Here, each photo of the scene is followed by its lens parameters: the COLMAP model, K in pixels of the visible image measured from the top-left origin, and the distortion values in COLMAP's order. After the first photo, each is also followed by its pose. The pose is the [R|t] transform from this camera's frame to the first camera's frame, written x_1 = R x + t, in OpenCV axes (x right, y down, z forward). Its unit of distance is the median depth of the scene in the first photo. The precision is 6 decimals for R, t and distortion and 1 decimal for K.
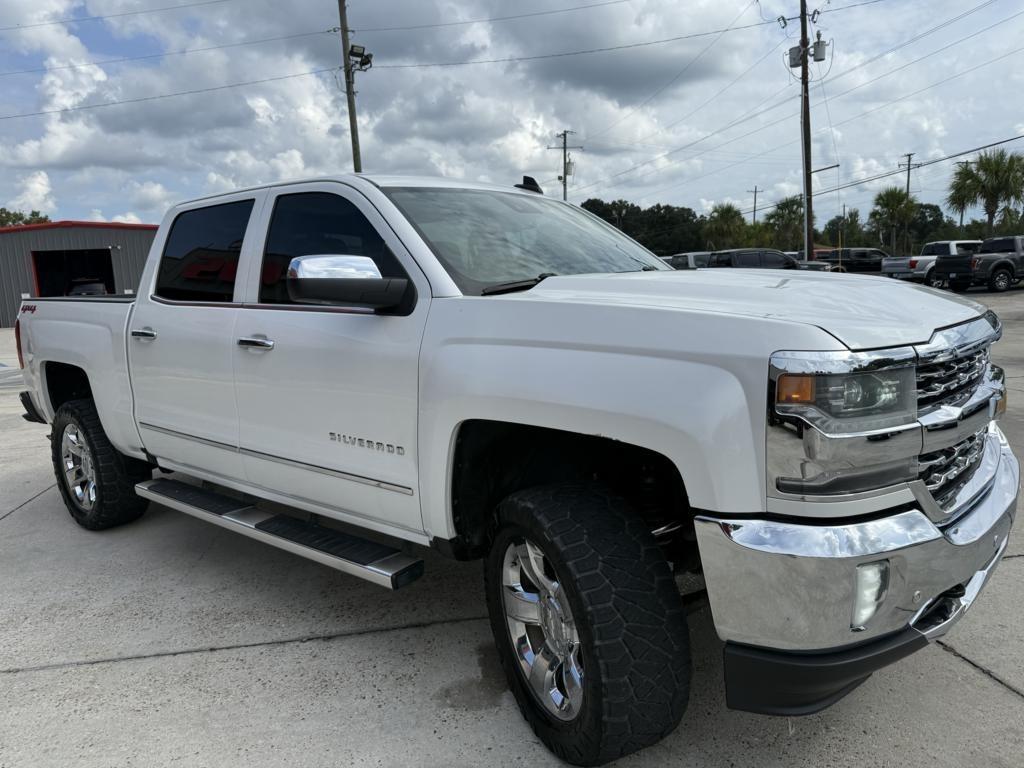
lens RADIAL K [[722.2, 0, 510.5], [0, 722.2, 364.1], [0, 0, 1]] dist [0.005147, -0.021123]
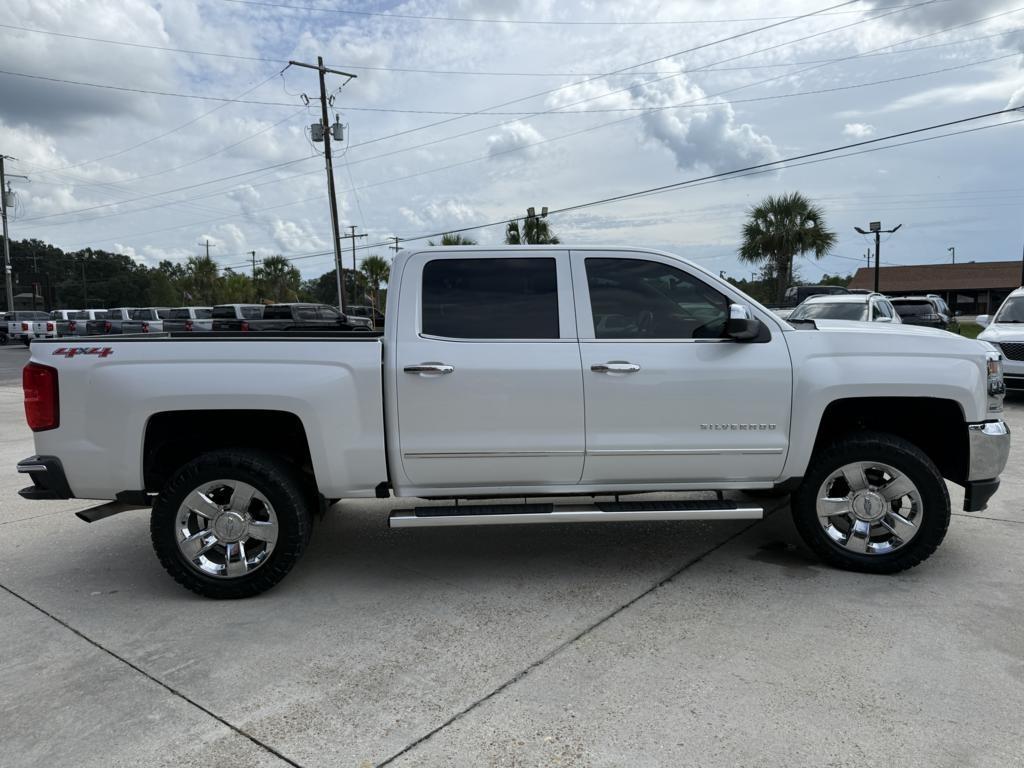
lens RADIAL K [[715.5, 0, 509.6], [0, 715.5, 357.9], [0, 0, 1]] dist [0.067775, -0.097999]
pose [[0.740582, -0.013038, 0.671840, -1.287757], [0.068621, 0.996052, -0.056312, 0.012926], [-0.668453, 0.087806, 0.738553, 0.139994]]
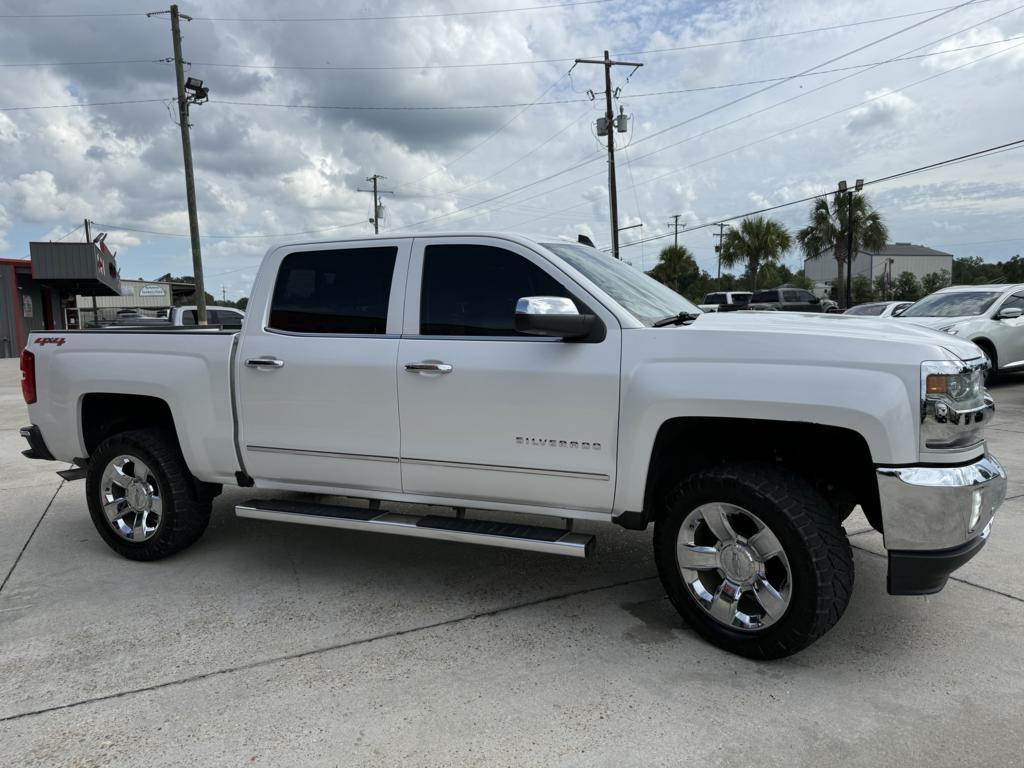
lens RADIAL K [[715.5, 0, 509.6], [0, 715.5, 357.9], [0, 0, 1]] dist [0.067775, -0.097999]
pose [[0.961598, -0.000344, 0.274462, -0.509623], [0.018306, 0.997853, -0.062886, 0.029632], [-0.273851, 0.065496, 0.959539, -0.165627]]
